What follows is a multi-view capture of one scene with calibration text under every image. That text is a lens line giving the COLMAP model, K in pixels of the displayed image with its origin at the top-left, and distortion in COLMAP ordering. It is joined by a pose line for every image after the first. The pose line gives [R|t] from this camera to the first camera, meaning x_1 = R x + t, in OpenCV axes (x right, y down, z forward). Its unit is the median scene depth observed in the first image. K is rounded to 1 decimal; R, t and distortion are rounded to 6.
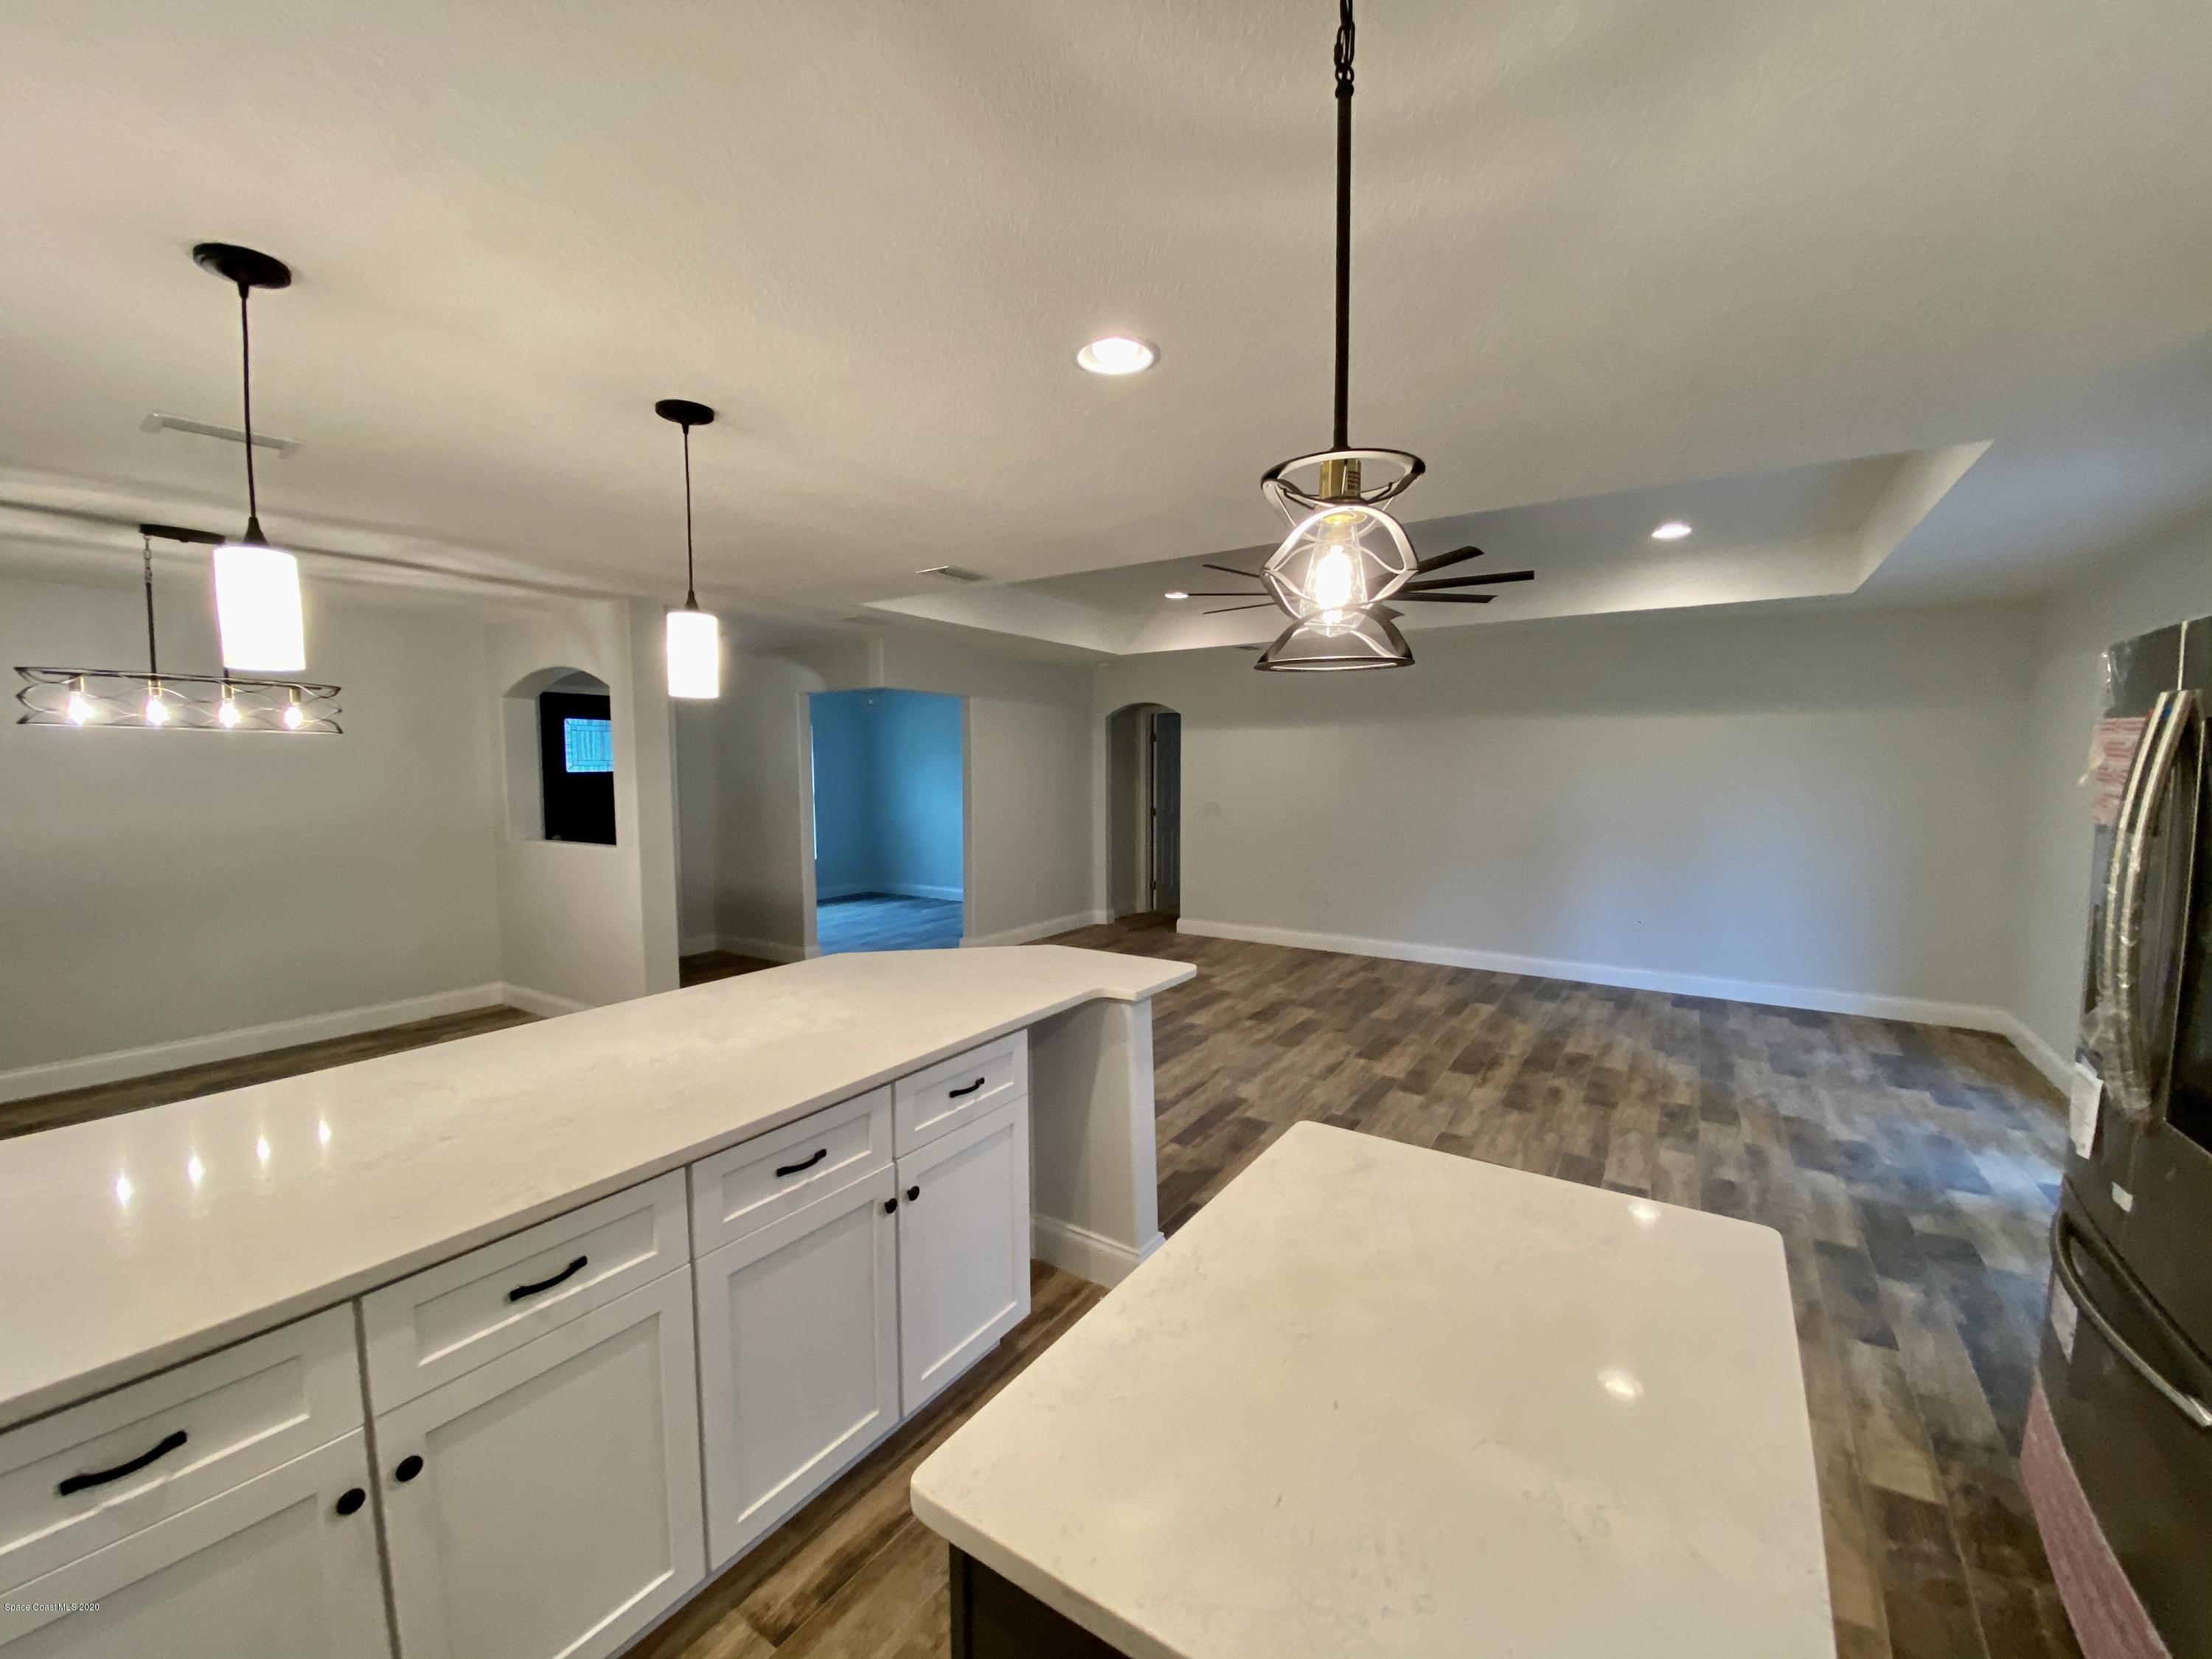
lens RADIAL K [[894.2, 0, 1106.0], [0, 894.2, 829.5], [0, 0, 1]] dist [0.018626, -0.019182]
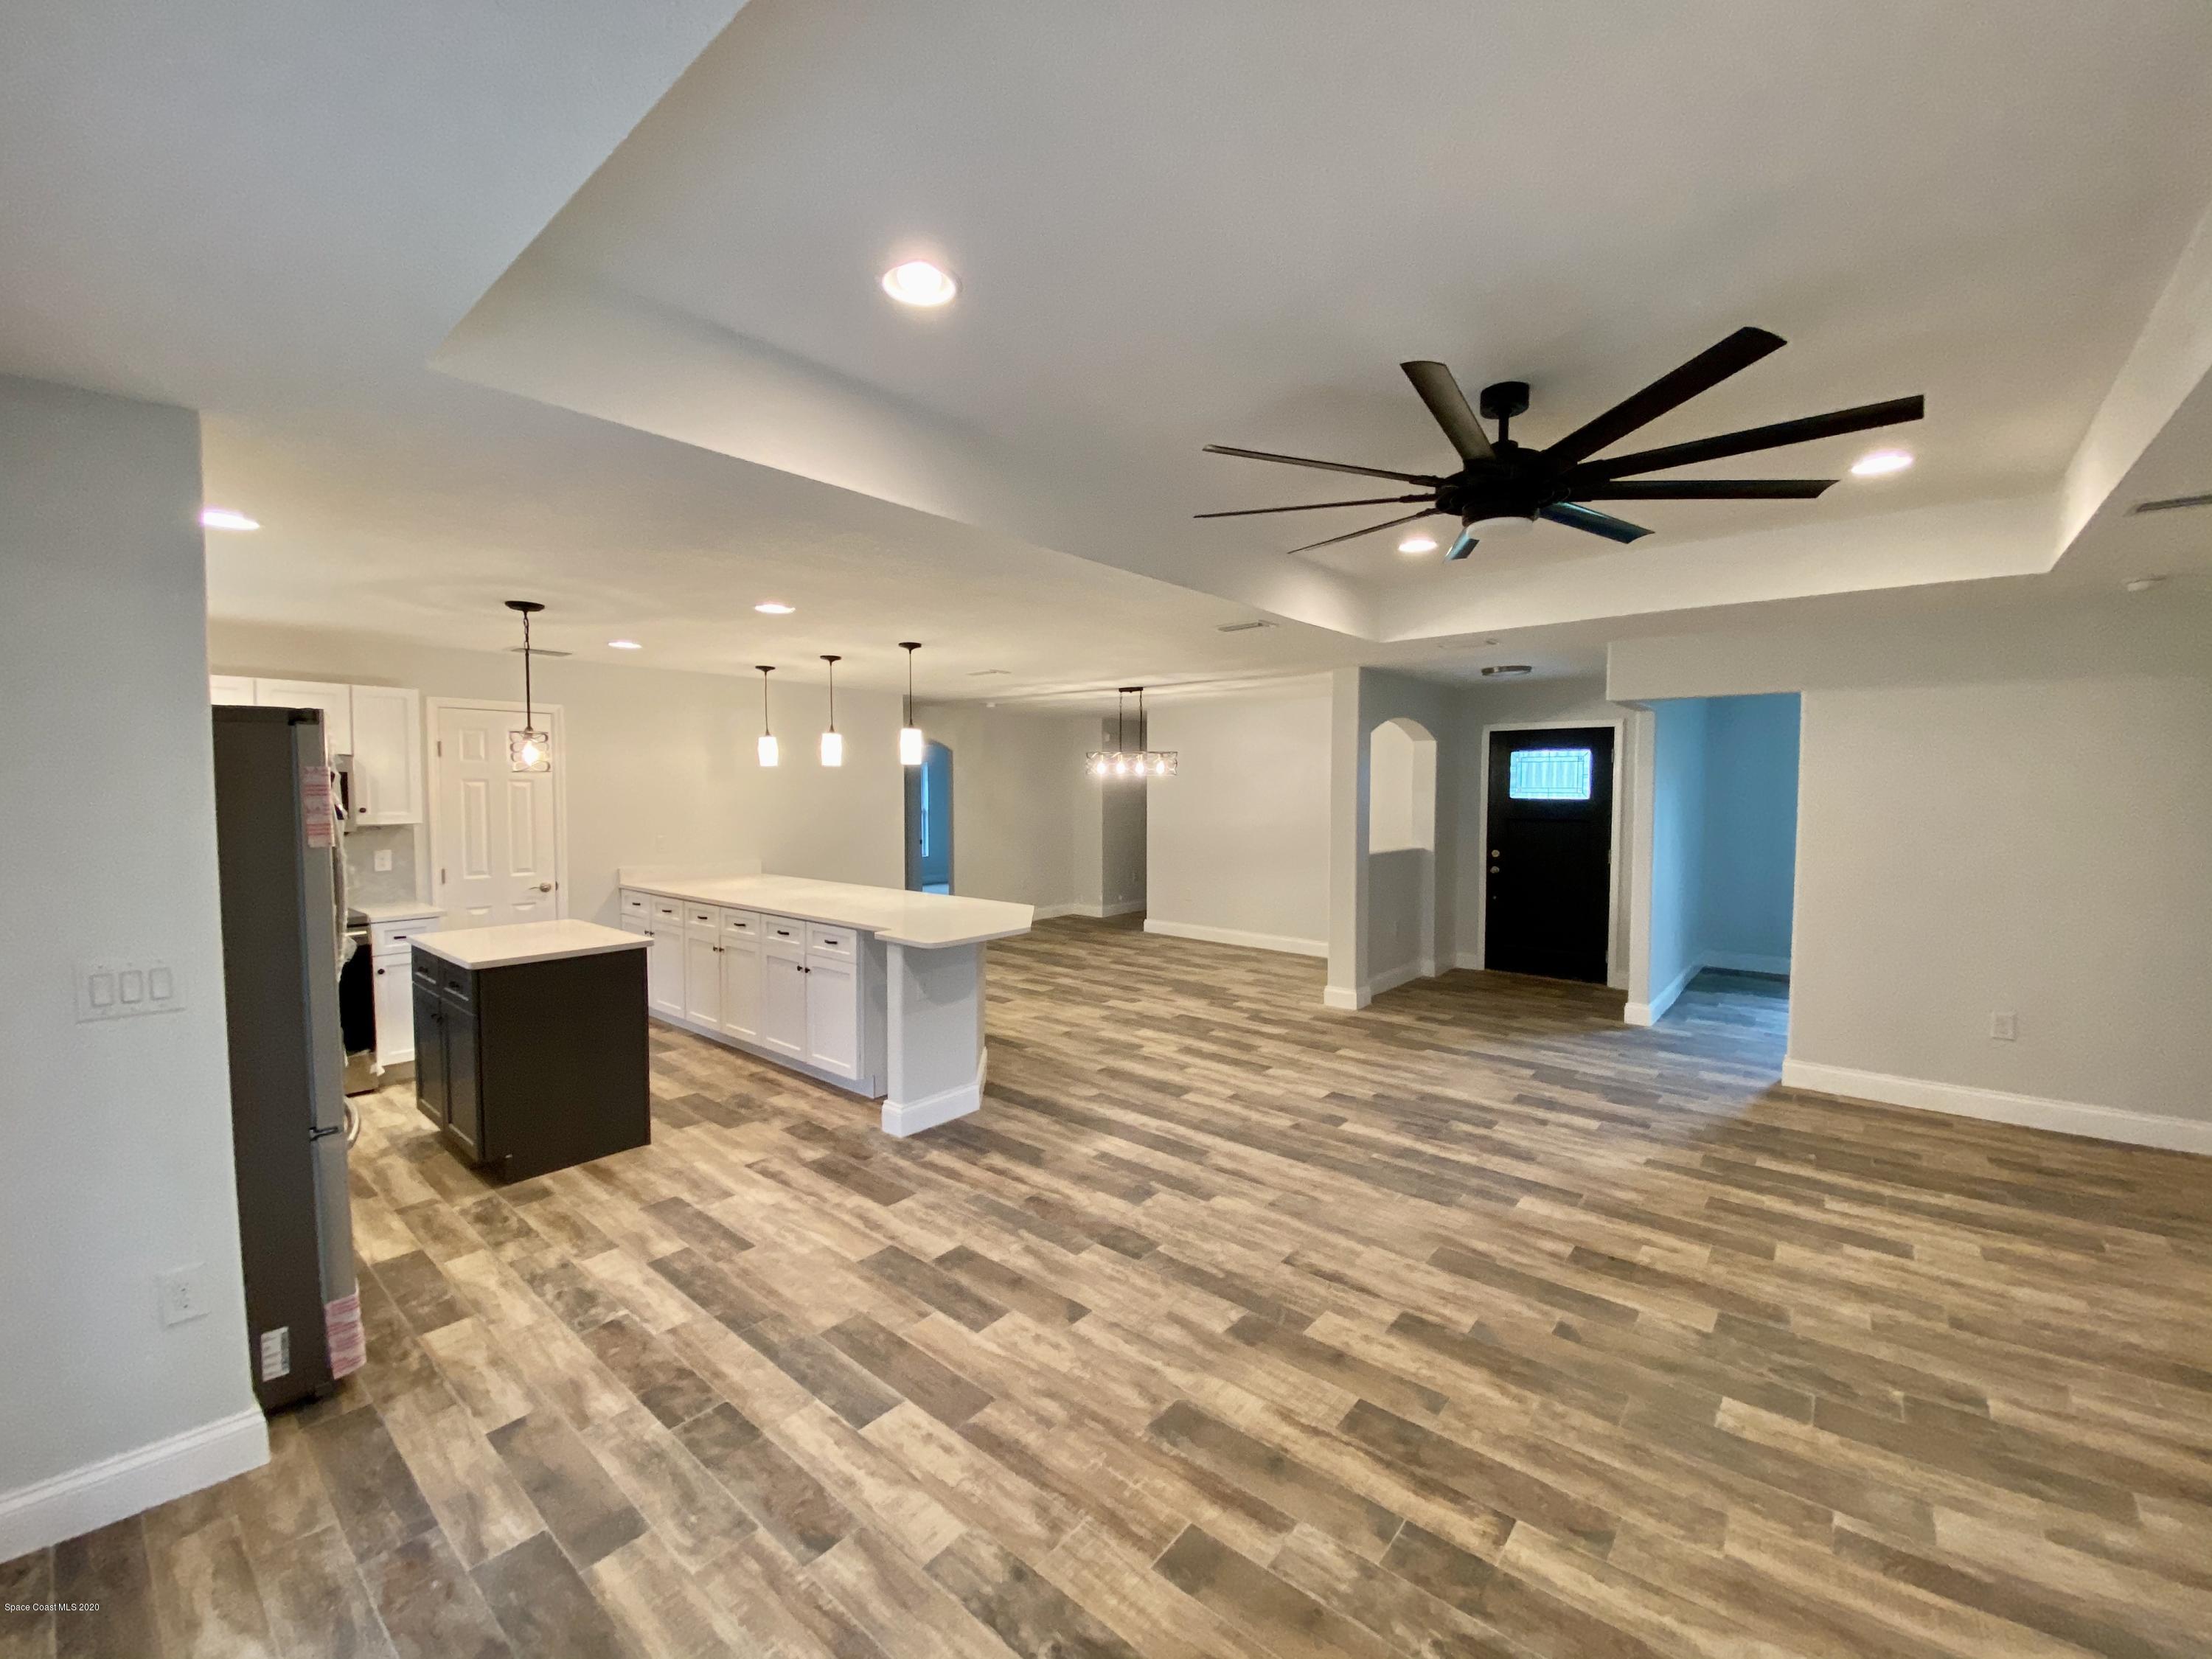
lens RADIAL K [[894.2, 0, 1106.0], [0, 894.2, 829.5], [0, 0, 1]] dist [0.018626, -0.019182]
pose [[-0.118779, 0.051780, -0.991570, 1.071086], [-0.074700, 0.995343, 0.060925, -0.092788], [0.990107, 0.081307, -0.114358, 1.065236]]
